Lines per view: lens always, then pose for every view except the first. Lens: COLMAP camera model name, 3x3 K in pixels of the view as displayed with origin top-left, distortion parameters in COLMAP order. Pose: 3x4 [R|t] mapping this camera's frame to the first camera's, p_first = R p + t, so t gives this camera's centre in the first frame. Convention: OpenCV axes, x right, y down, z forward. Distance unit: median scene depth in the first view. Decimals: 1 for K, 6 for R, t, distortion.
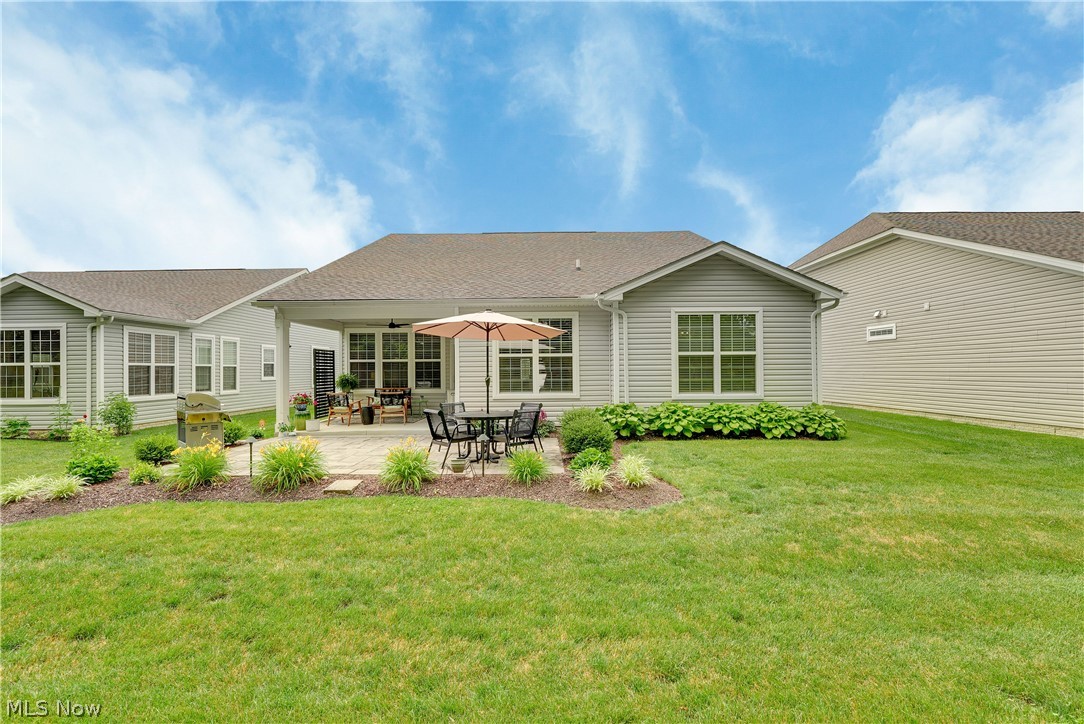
lens RADIAL K [[505.9, 0, 542.0], [0, 505.9, 362.0], [0, 0, 1]] dist [-0.011020, 0.000262]
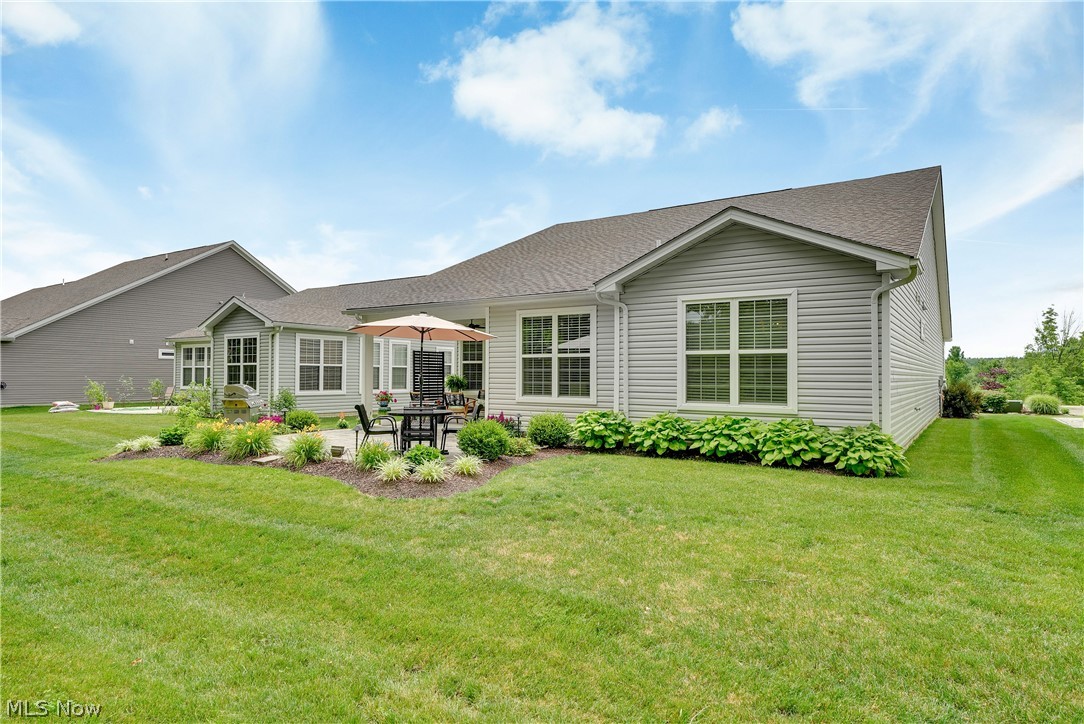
lens RADIAL K [[647.0, 0, 542.0], [0, 647.0, 362.0], [0, 0, 1]] dist [0.001139, -0.000016]
pose [[0.831926, 0.000511, -0.554886, 0.648191], [-0.002899, 0.999990, -0.003425, 0.002338], [0.554879, 0.004458, 0.831919, 0.017314]]
